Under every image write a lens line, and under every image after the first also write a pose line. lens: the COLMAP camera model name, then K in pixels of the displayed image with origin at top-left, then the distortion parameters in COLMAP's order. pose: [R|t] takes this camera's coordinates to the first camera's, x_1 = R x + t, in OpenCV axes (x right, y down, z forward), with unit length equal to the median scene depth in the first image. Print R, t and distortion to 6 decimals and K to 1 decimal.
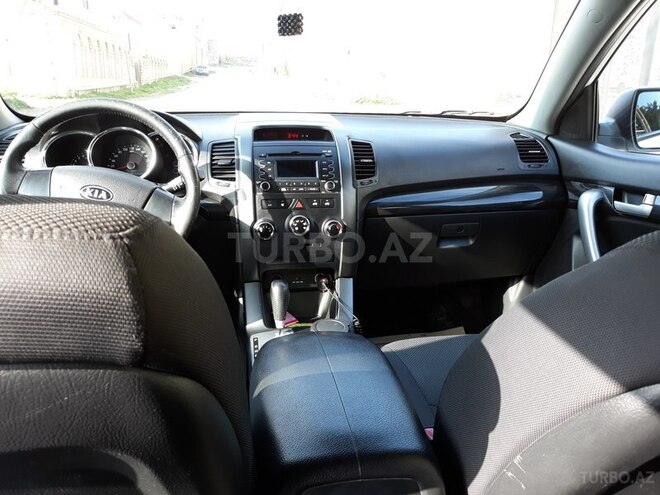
lens RADIAL K [[563.7, 0, 330.0], [0, 563.7, 247.5], [0, 0, 1]] dist [0.015844, 0.006976]
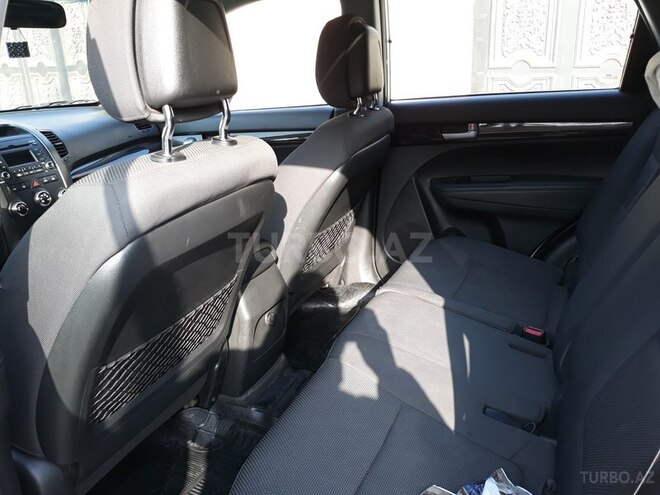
lens RADIAL K [[563.7, 0, 330.0], [0, 563.7, 247.5], [0, 0, 1]] dist [0.015844, 0.006976]
pose [[0.569960, -0.311825, 0.760204, -0.707646], [0.286175, 0.942598, 0.172083, 0.032545], [-0.770227, 0.119471, 0.626480, -0.329266]]
